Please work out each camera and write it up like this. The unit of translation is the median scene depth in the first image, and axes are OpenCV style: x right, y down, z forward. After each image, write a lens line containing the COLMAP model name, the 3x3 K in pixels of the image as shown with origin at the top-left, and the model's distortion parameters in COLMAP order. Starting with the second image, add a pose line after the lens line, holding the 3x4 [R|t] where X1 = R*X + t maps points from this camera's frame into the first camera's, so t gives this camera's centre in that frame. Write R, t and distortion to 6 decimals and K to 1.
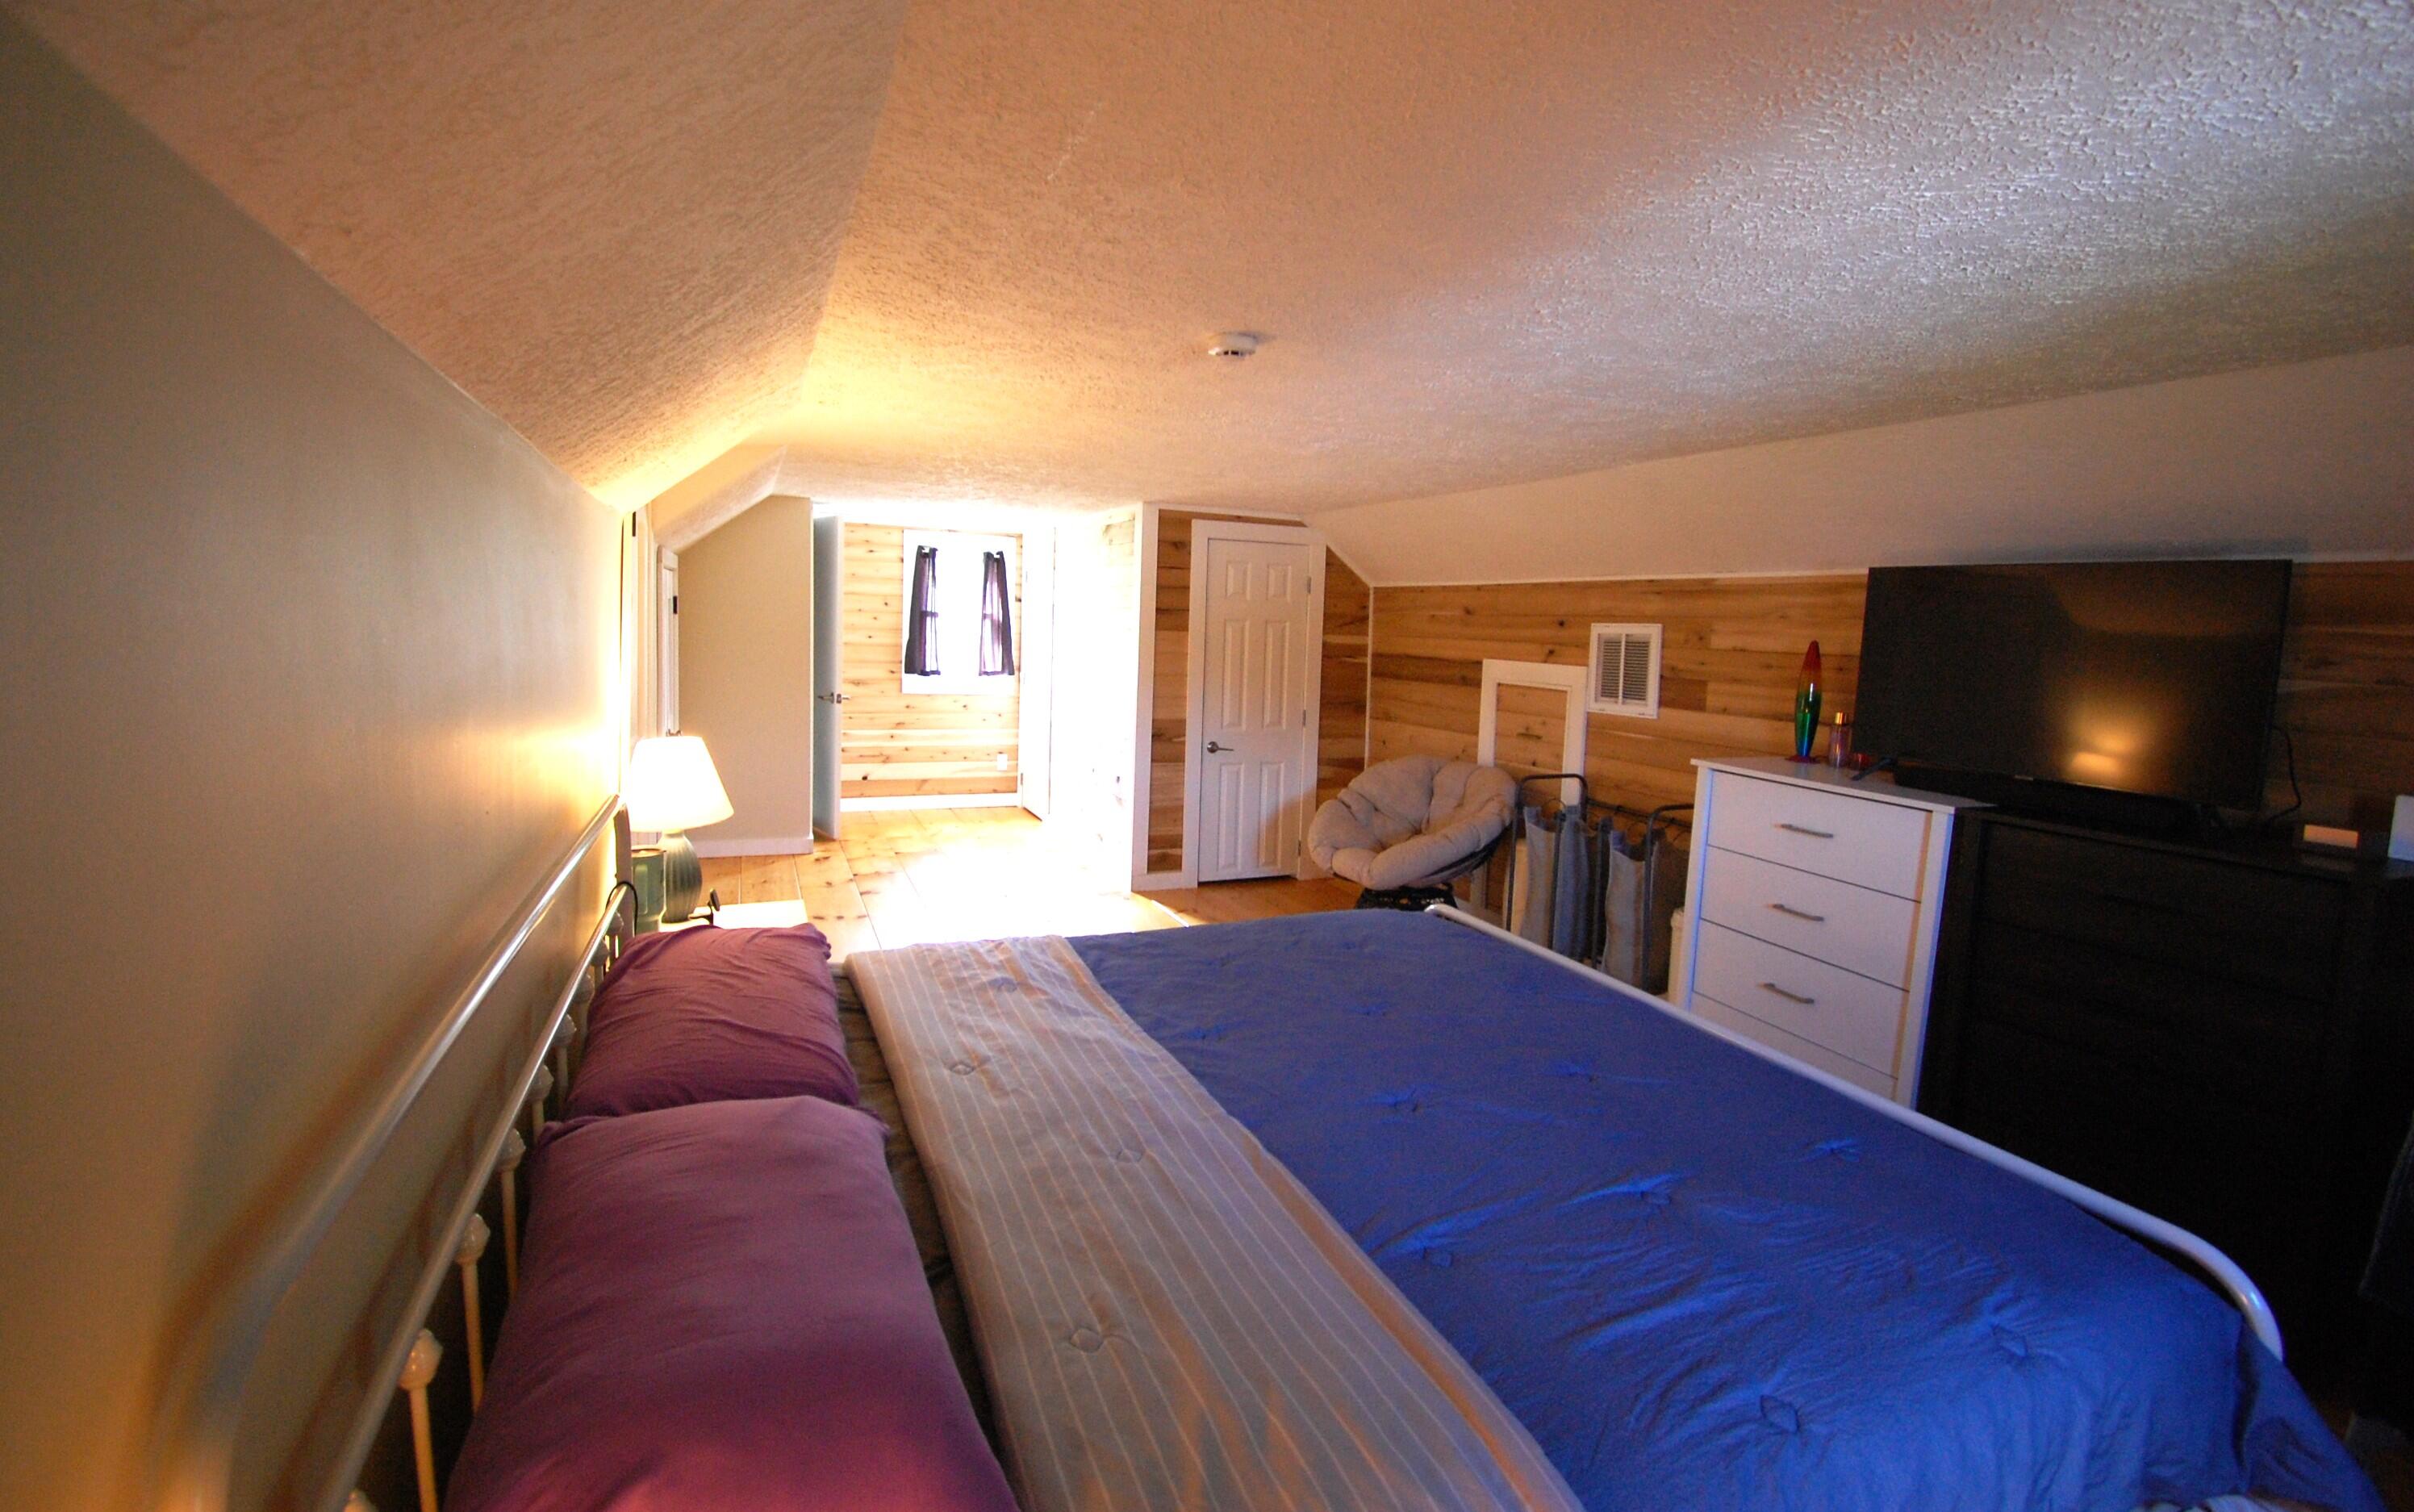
lens RADIAL K [[1053.6, 0, 1208.5], [0, 1053.6, 745.1], [0, 0, 1]] dist [0.018423, -0.000011]
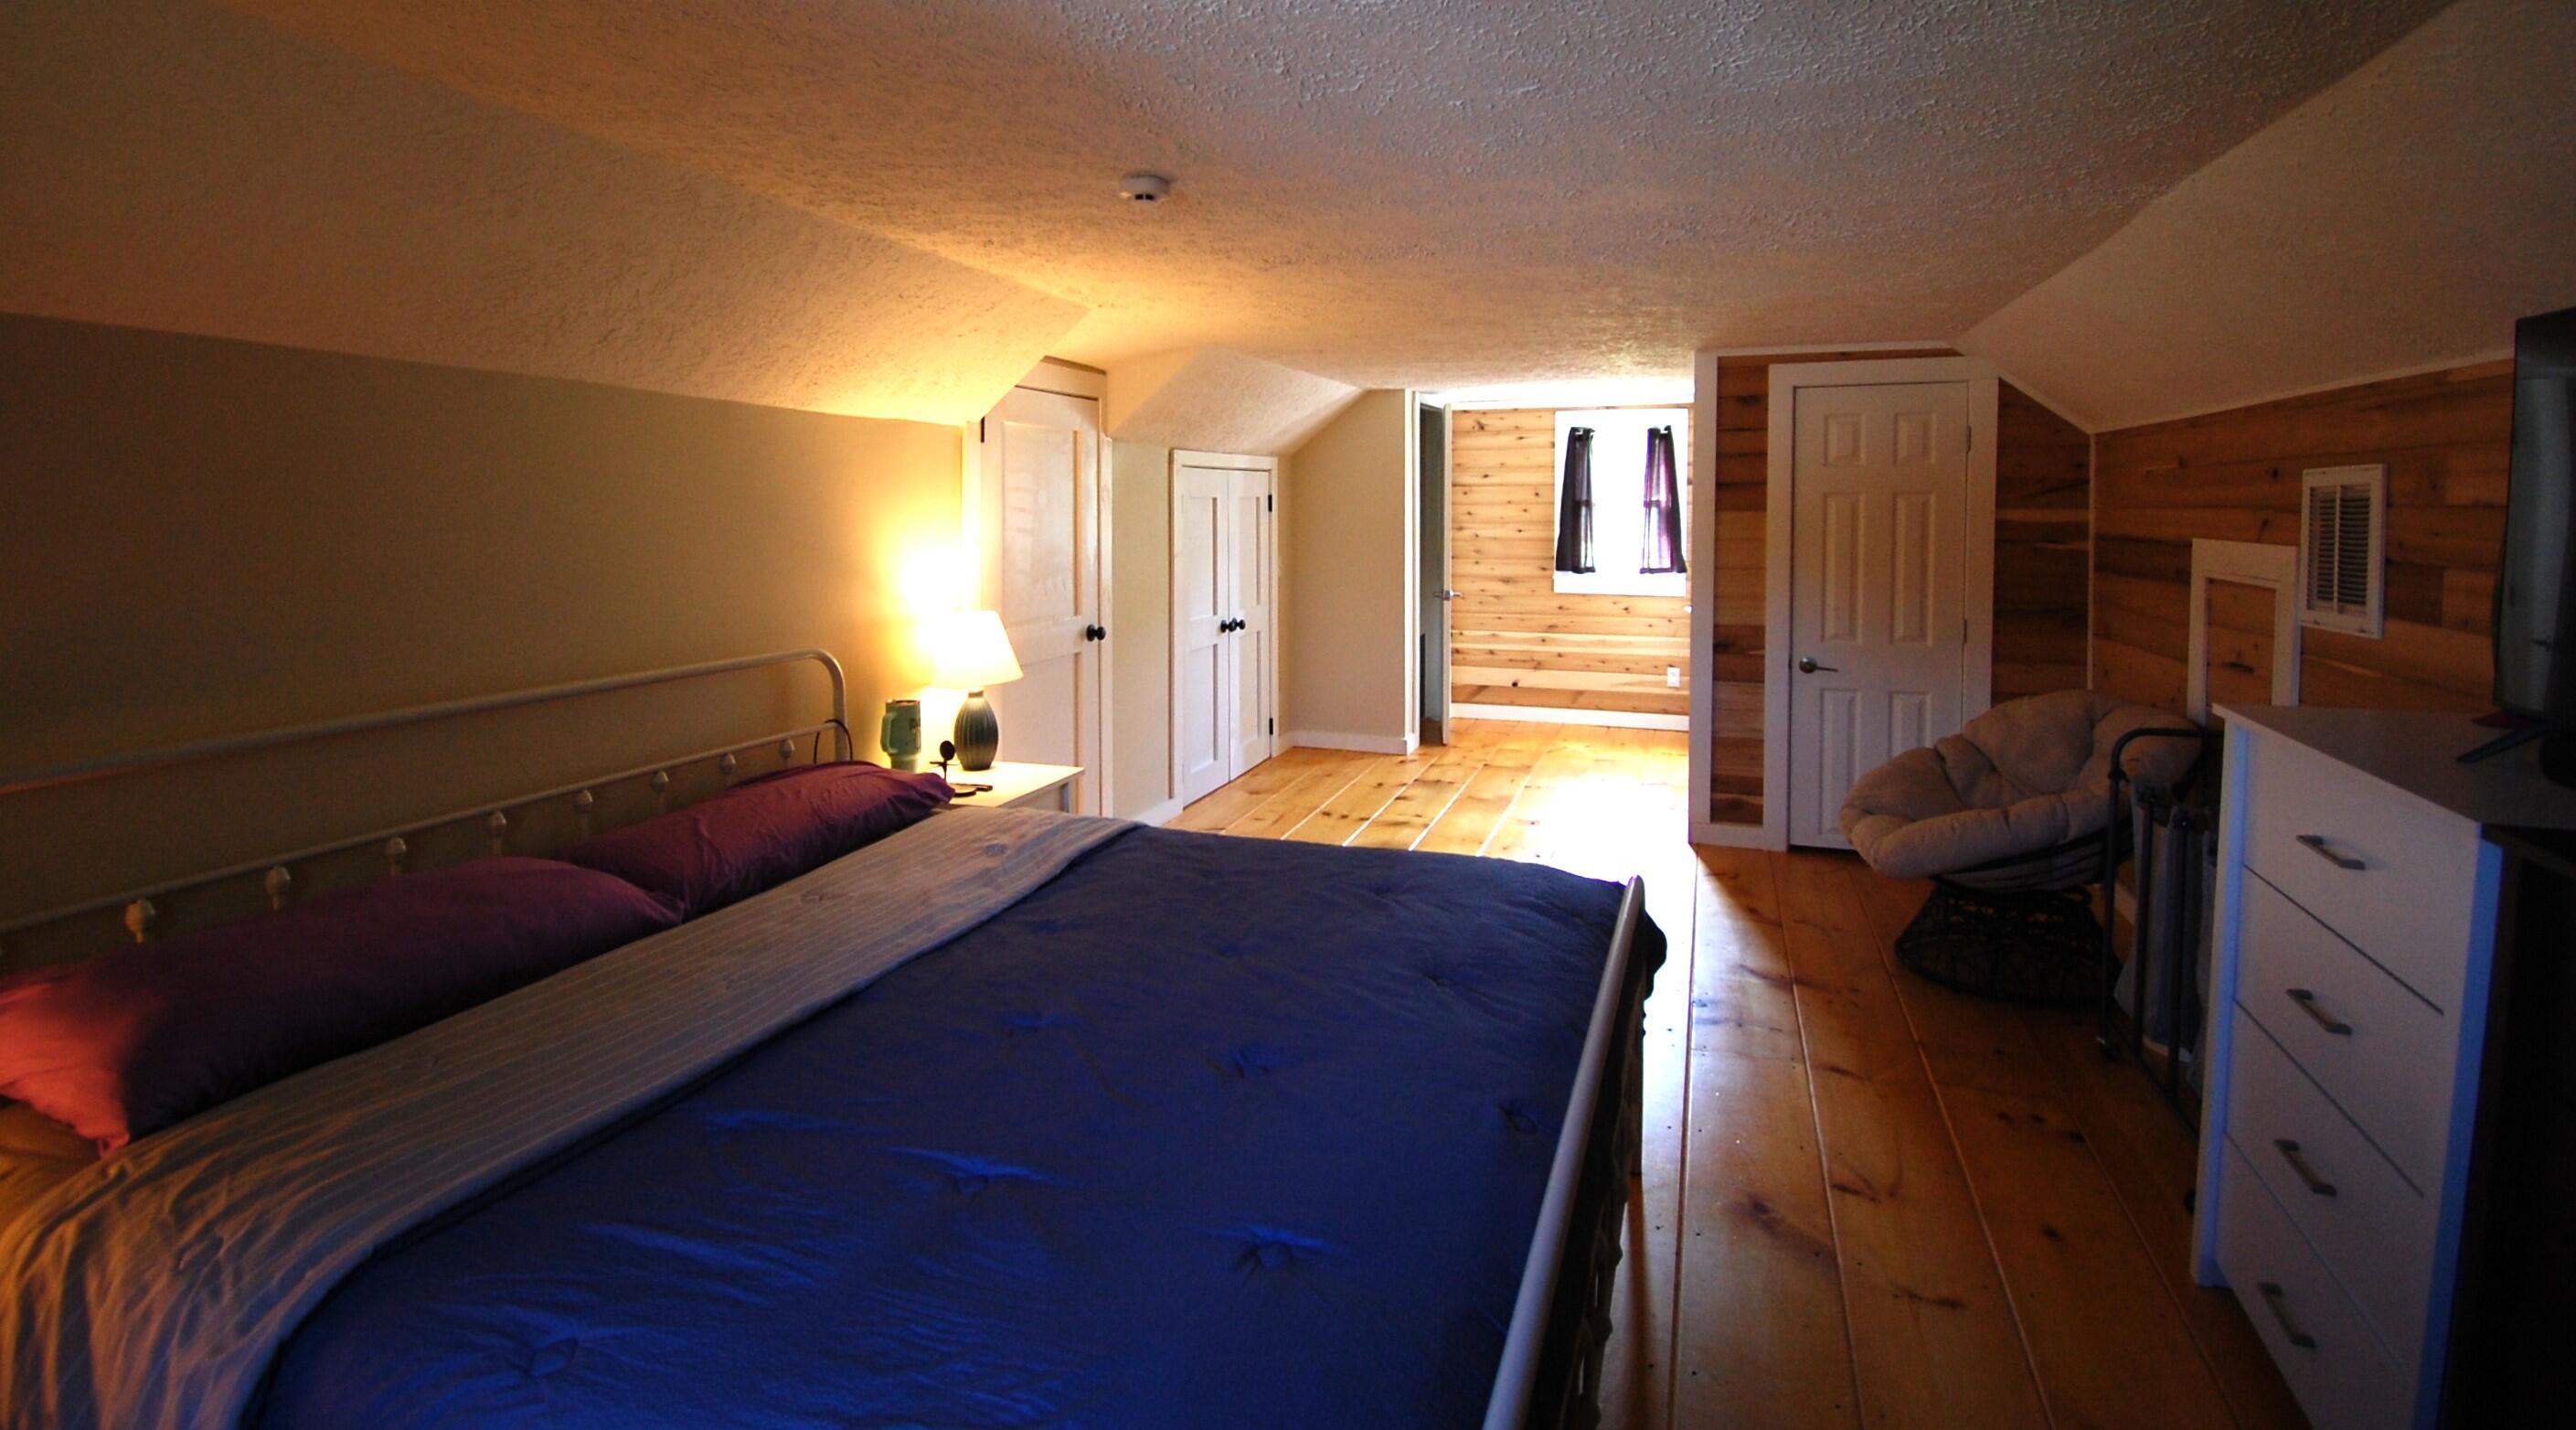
lens RADIAL K [[1199.4, 0, 1277.9], [0, 1199.4, 616.3], [0, 0, 1]] dist [-0.014761, -0.000765]
pose [[0.726422, 0.024756, -0.686802, 0.307840], [-0.051387, 0.998510, -0.018360, 0.002212], [0.685325, 0.048630, 0.726612, 0.127559]]
